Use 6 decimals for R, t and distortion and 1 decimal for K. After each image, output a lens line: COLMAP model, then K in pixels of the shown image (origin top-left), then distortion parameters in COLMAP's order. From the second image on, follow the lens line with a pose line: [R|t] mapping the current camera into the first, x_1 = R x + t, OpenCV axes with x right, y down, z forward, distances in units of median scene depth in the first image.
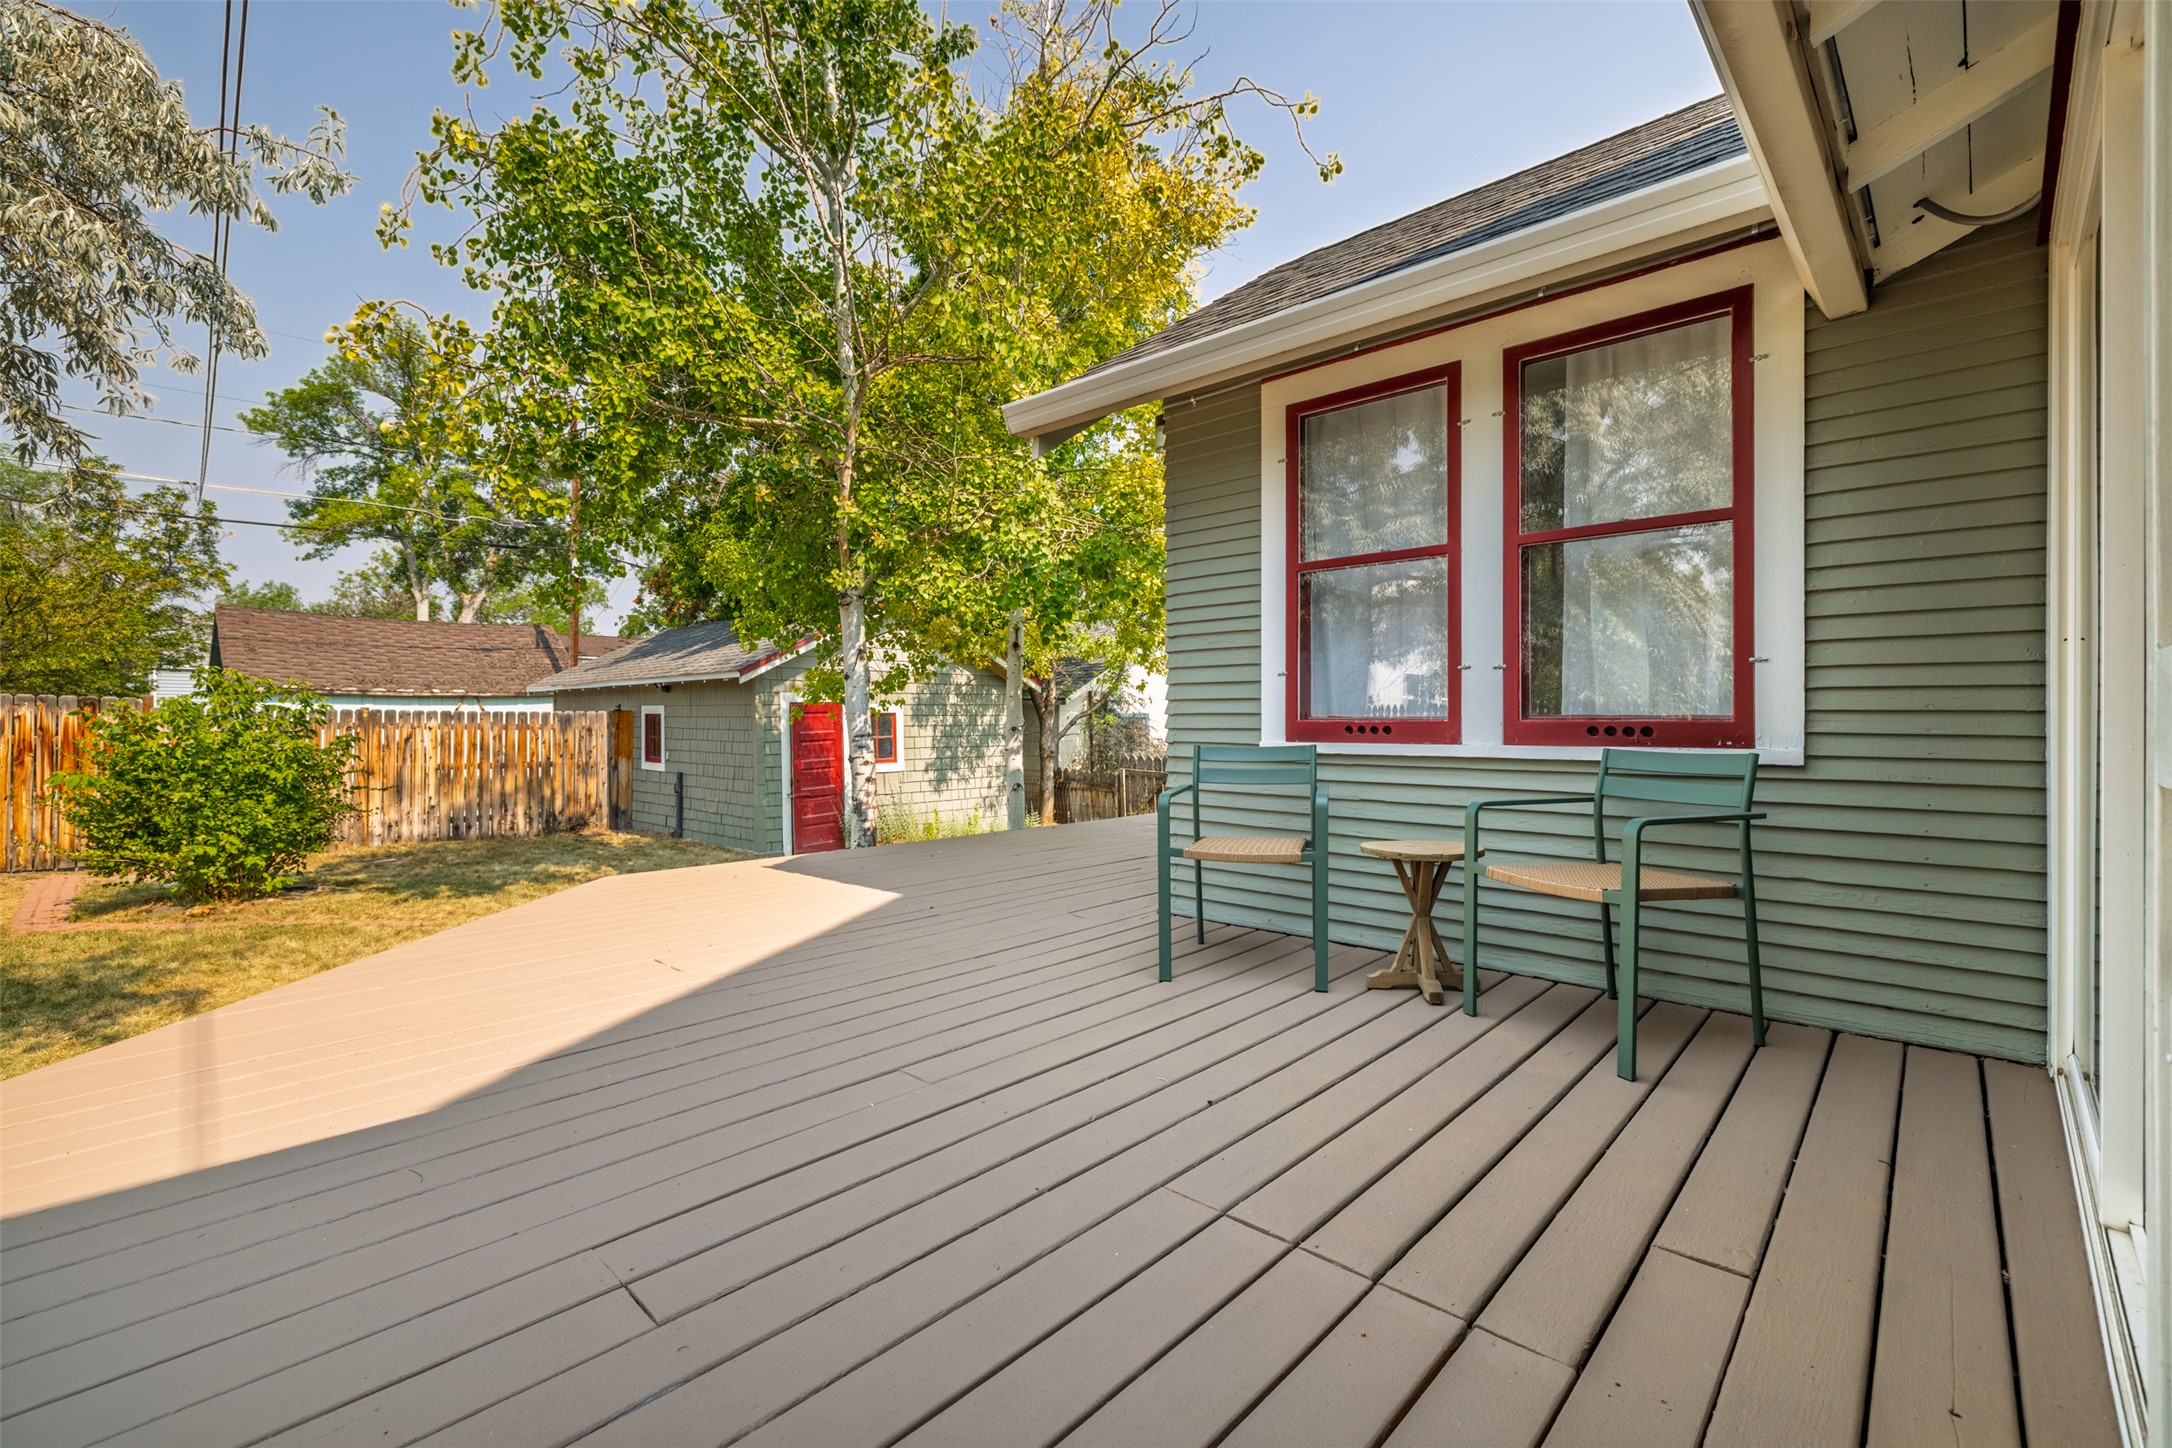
lens RADIAL K [[905.4, 0, 1086.7], [0, 905.4, 714.4], [0, 0, 1]] dist [-0.003282, 0.000347]
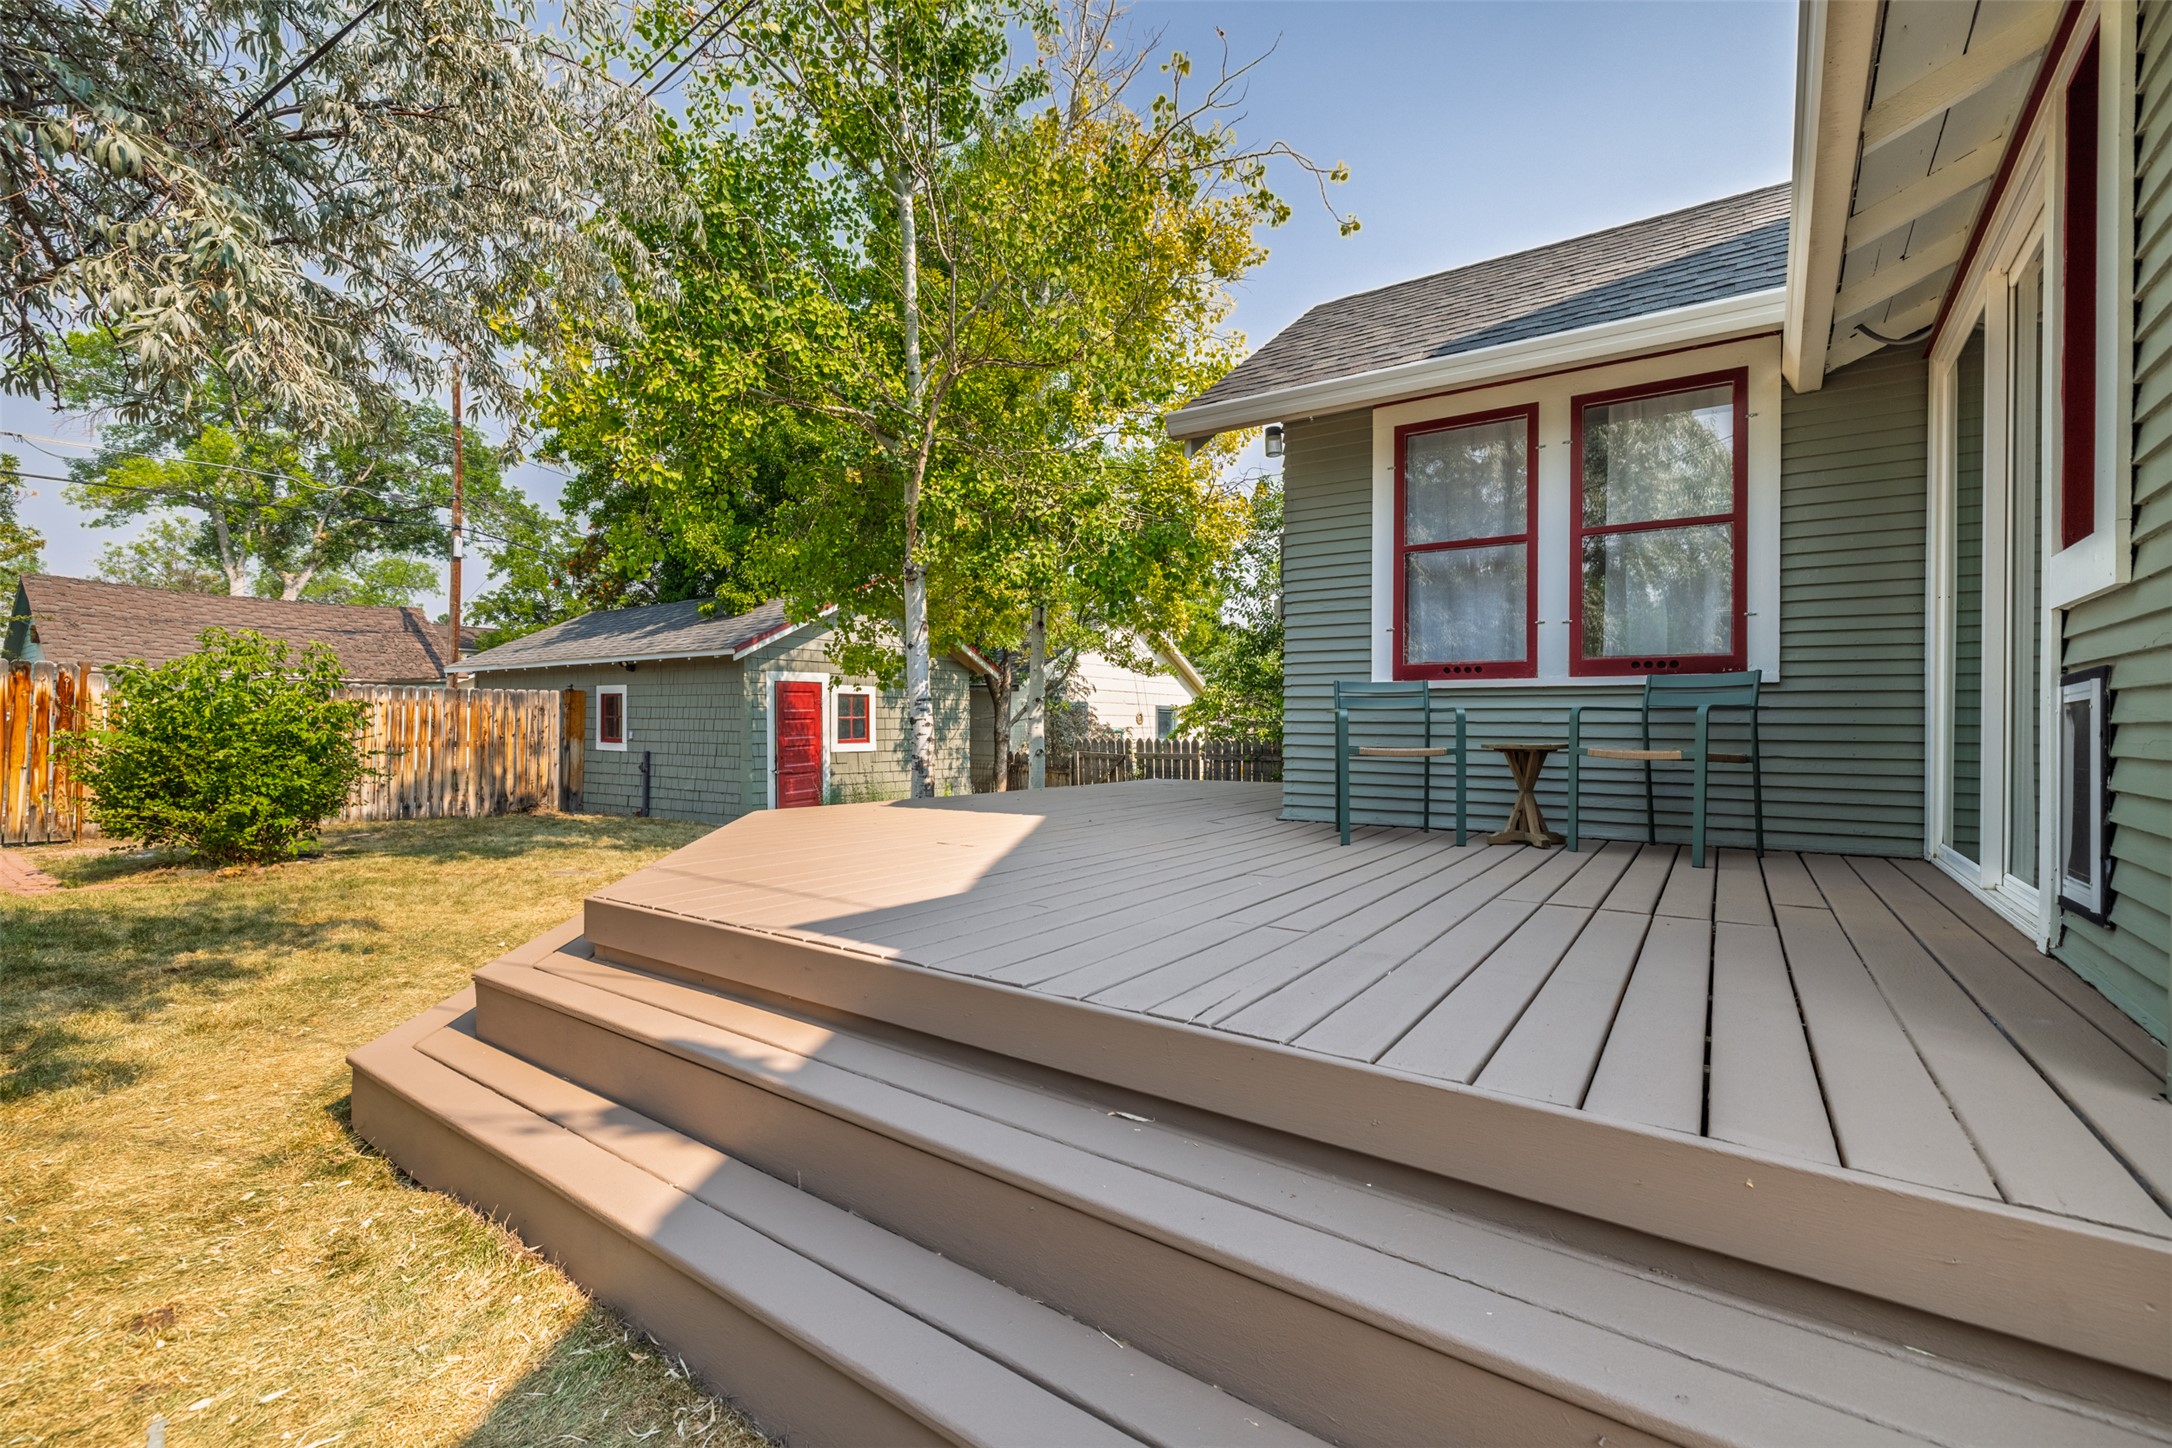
lens RADIAL K [[905.4, 0, 1097.8], [0, 905.4, 723.2], [0, 0, 1]] dist [-0.003282, 0.000347]
pose [[0.988643, 0.006760, 0.150132, -0.215273], [-0.007784, 0.999950, 0.006234, 0.046078], [-0.150082, -0.007332, 0.988646, -0.128749]]
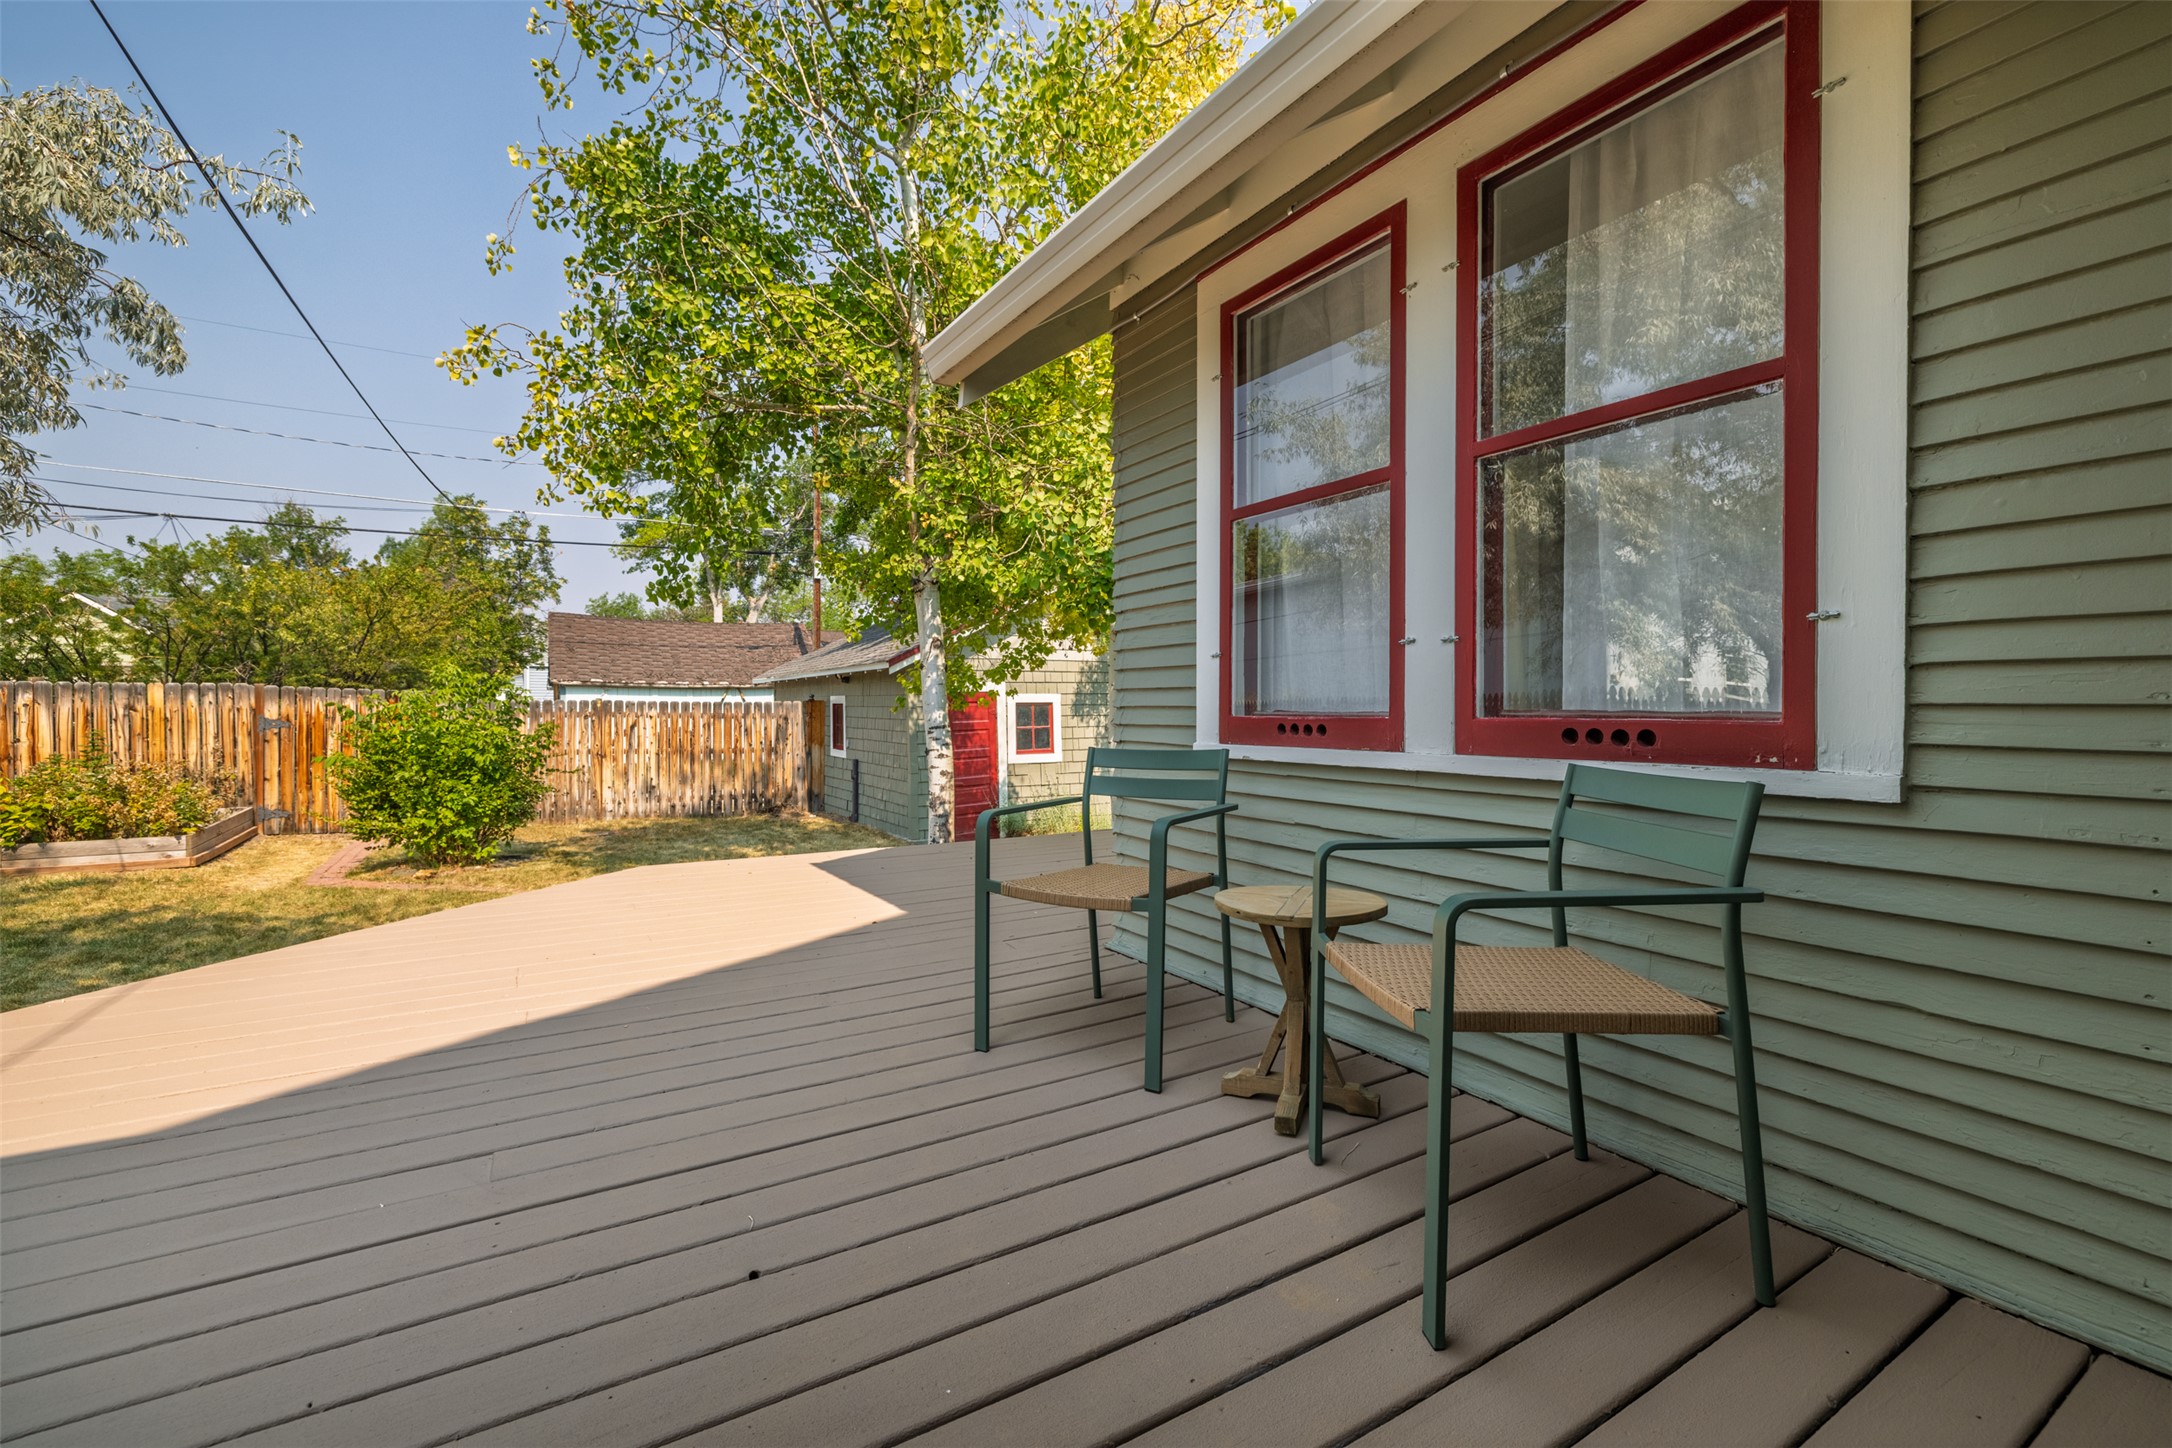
lens RADIAL K [[905.4, 0, 1082.4], [0, 905.4, 712.3], [0, 0, 1]] dist [-0.003282, 0.000347]
pose [[0.963637, 0.001296, -0.267213, 0.167406], [0.001587, 0.999943, 0.010574, -0.002319], [0.267211, -0.010613, 0.963580, 0.120693]]
